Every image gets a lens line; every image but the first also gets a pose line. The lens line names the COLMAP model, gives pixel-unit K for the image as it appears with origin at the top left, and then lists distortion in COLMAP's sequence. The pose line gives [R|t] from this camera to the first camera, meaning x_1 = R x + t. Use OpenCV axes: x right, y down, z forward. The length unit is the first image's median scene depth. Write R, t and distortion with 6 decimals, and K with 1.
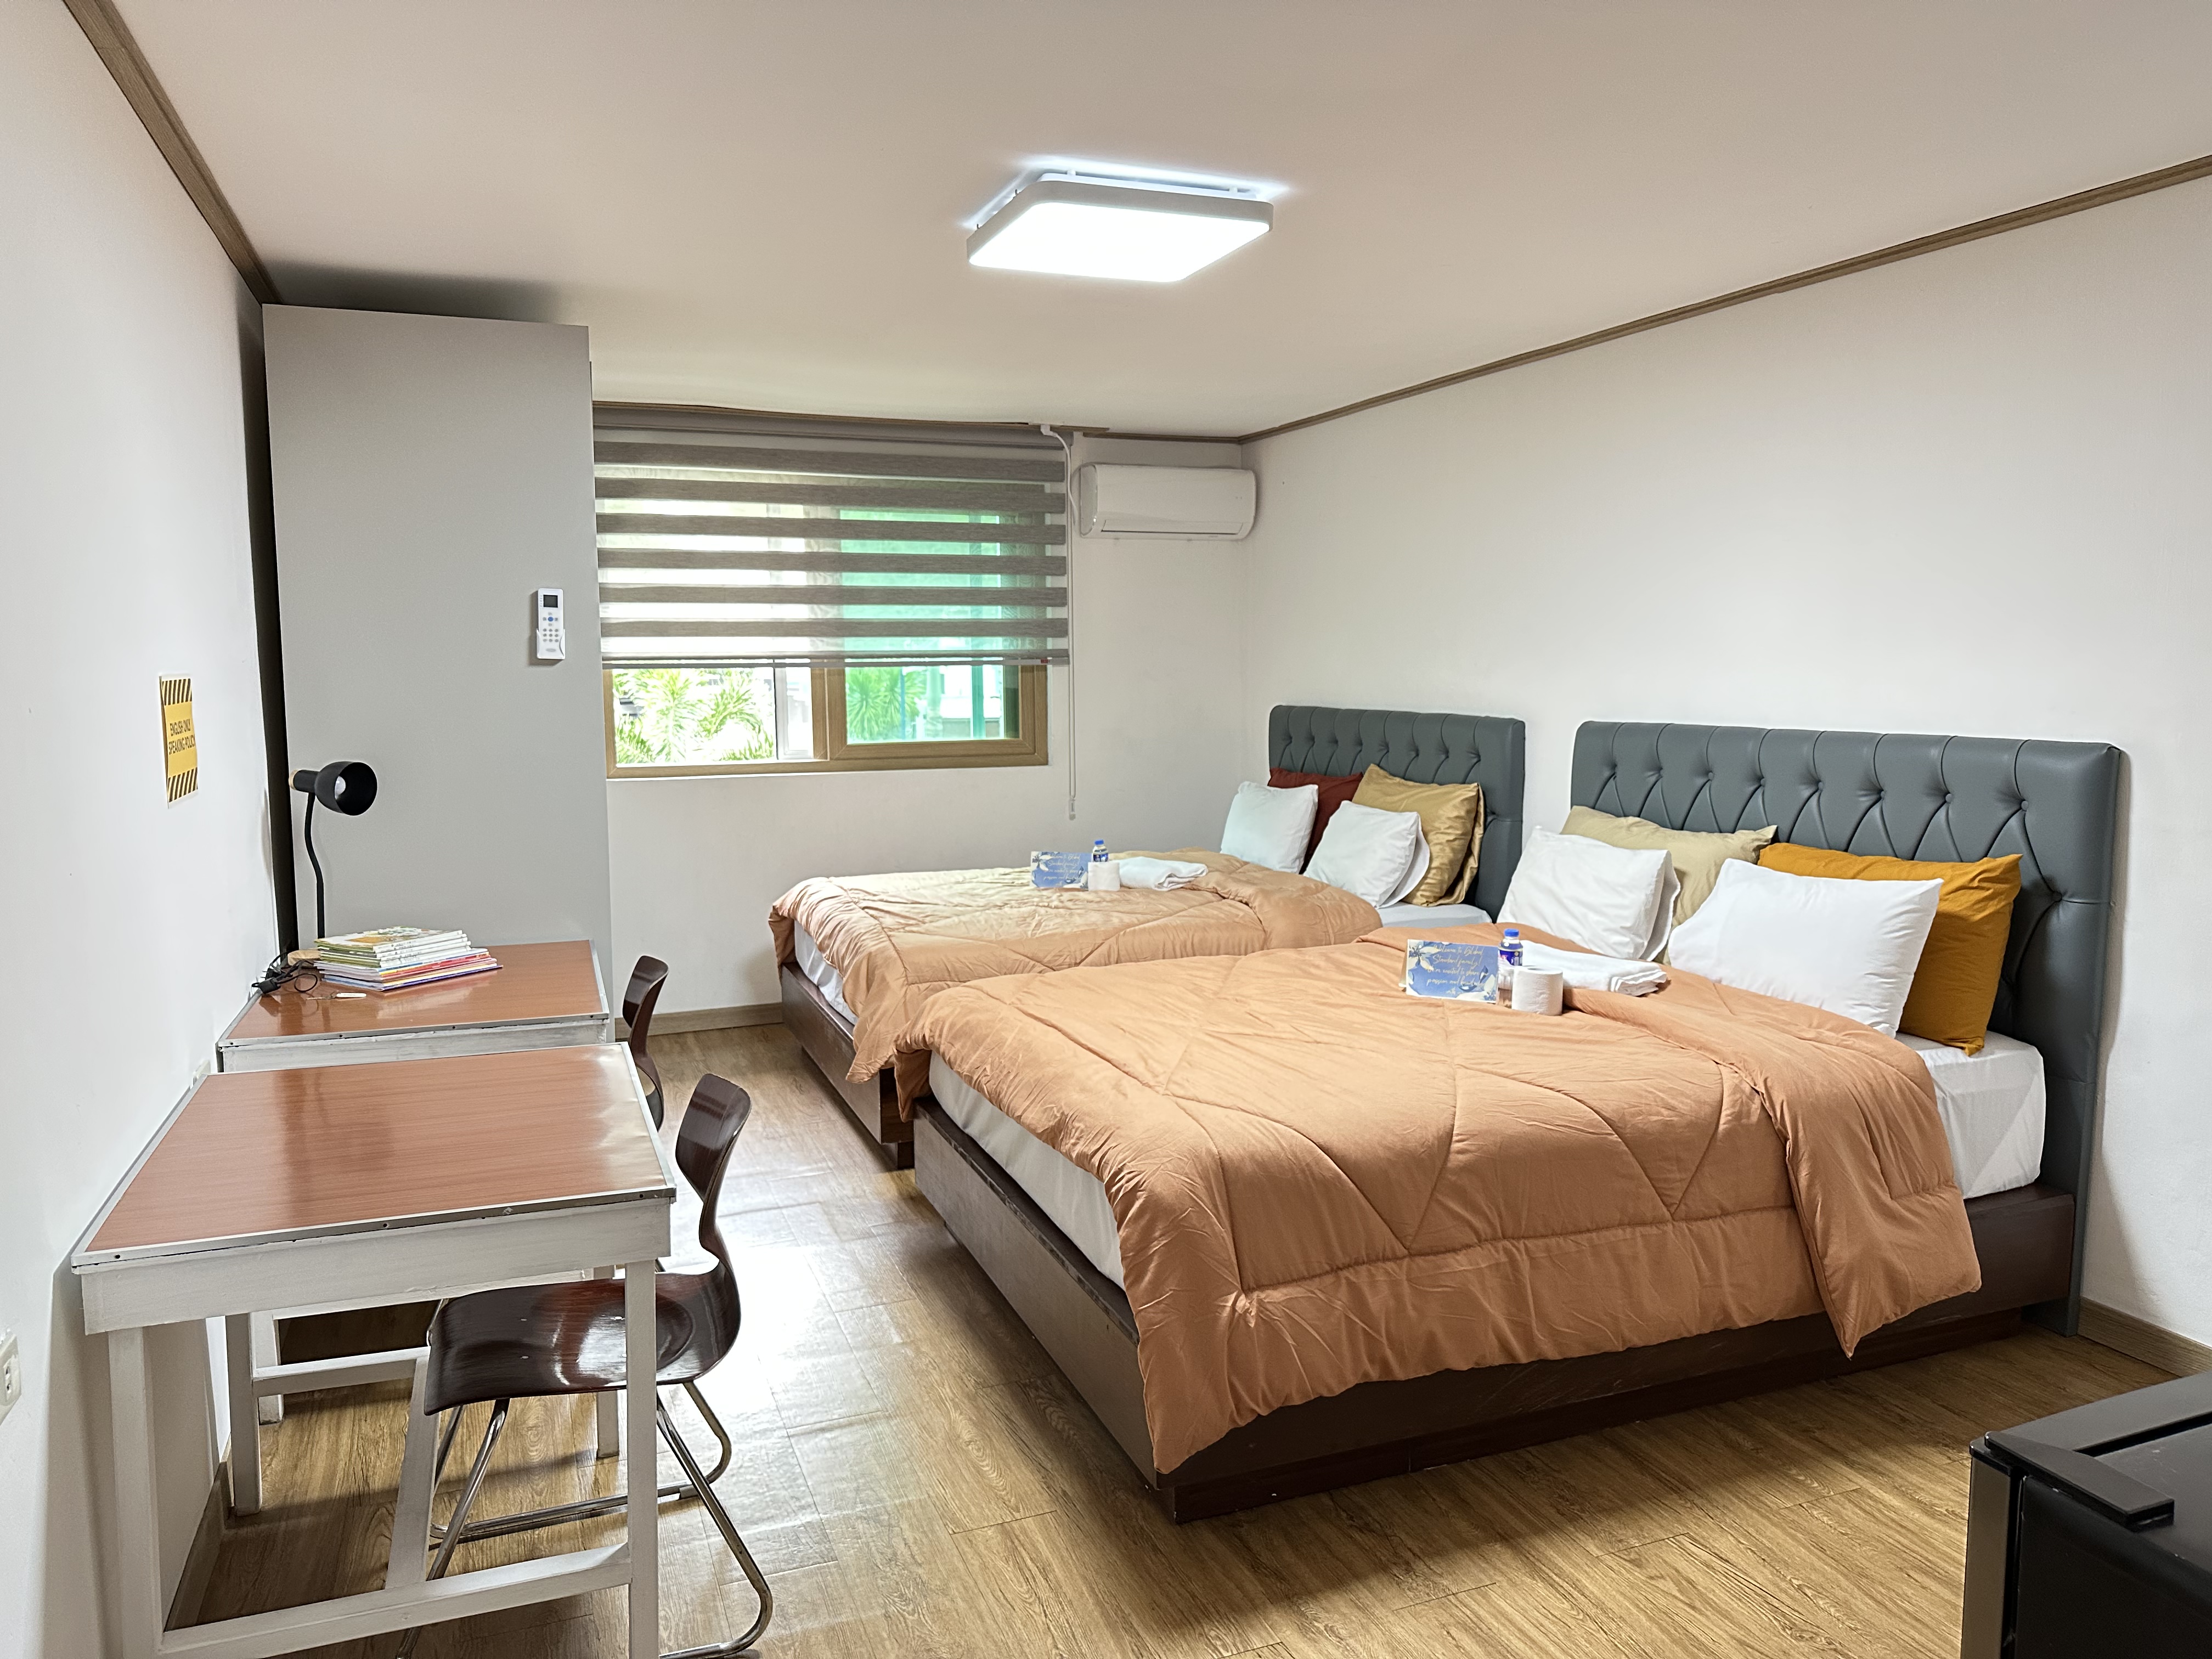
lens RADIAL K [[1553.6, 0, 1103.1], [0, 1553.6, 832.7], [0, 0, 1]] dist [0.003651, 0.000939]
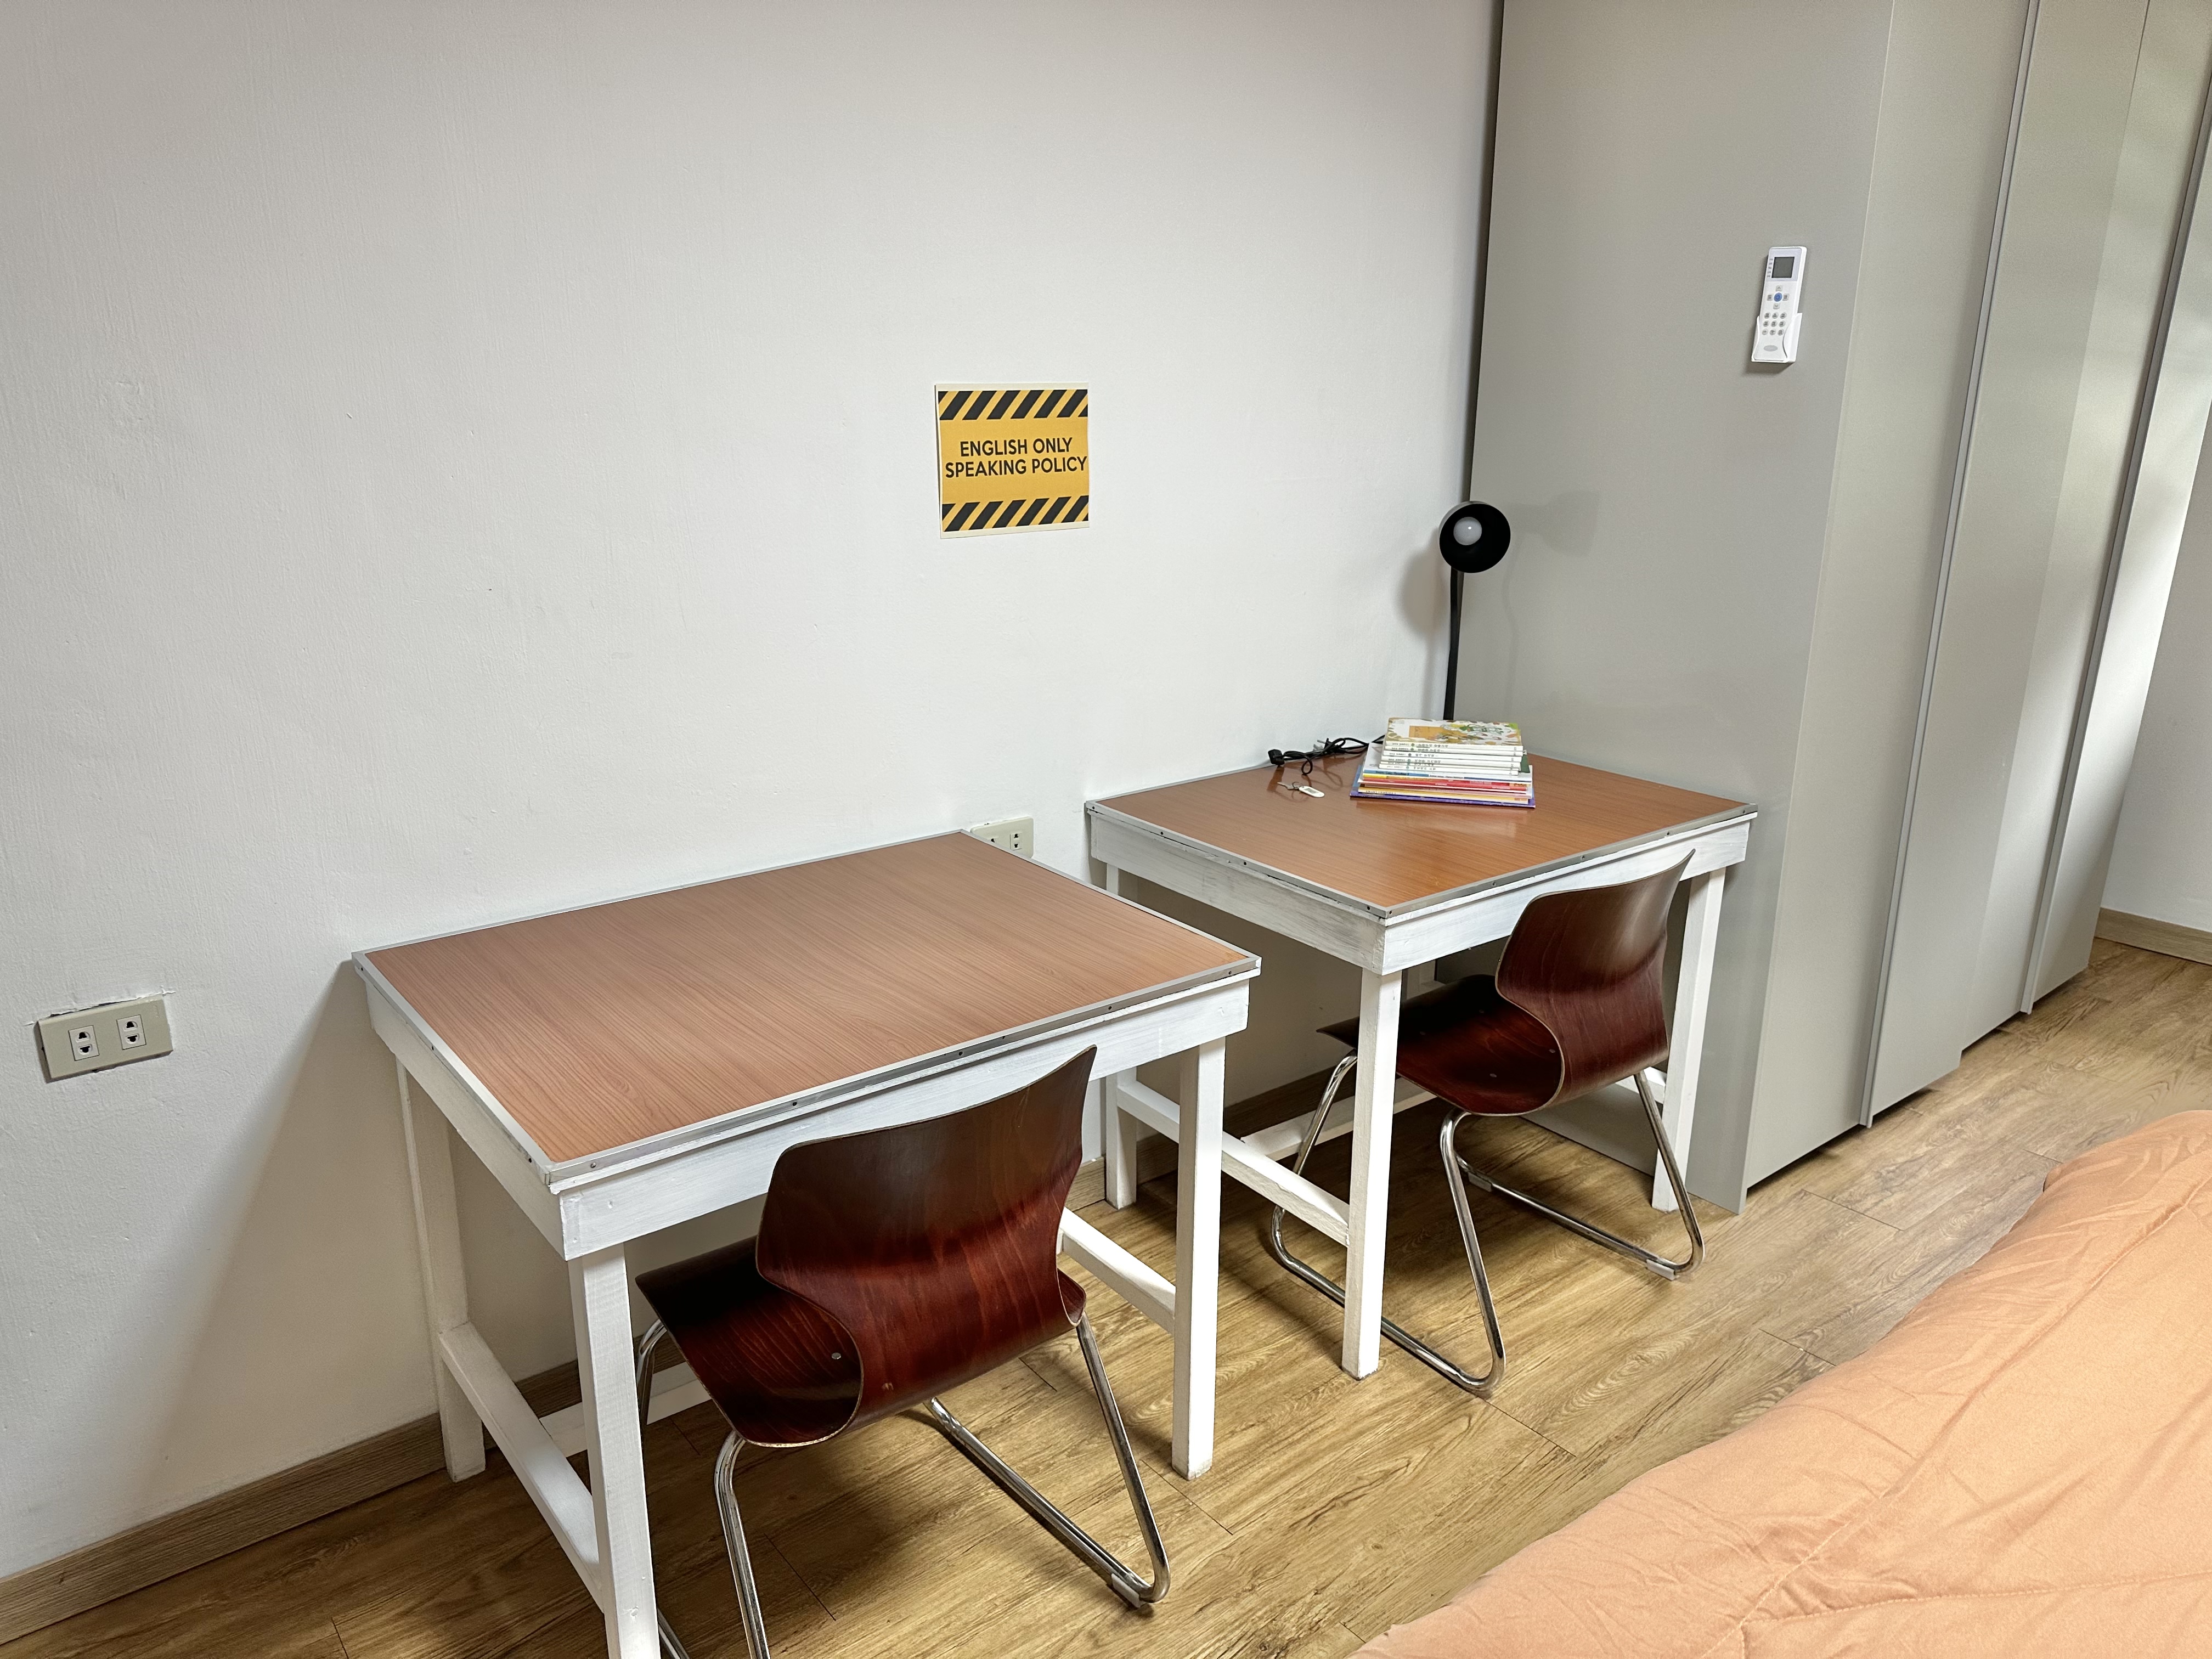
lens RADIAL K [[1553.6, 0, 1103.1], [0, 1553.6, 832.7], [0, 0, 1]] dist [0.003651, 0.000939]
pose [[0.293803, 0.264481, -0.918548, 0.204884], [-0.100985, 0.964169, 0.245316, -0.054882], [0.950517, 0.020685, 0.309984, 0.547341]]
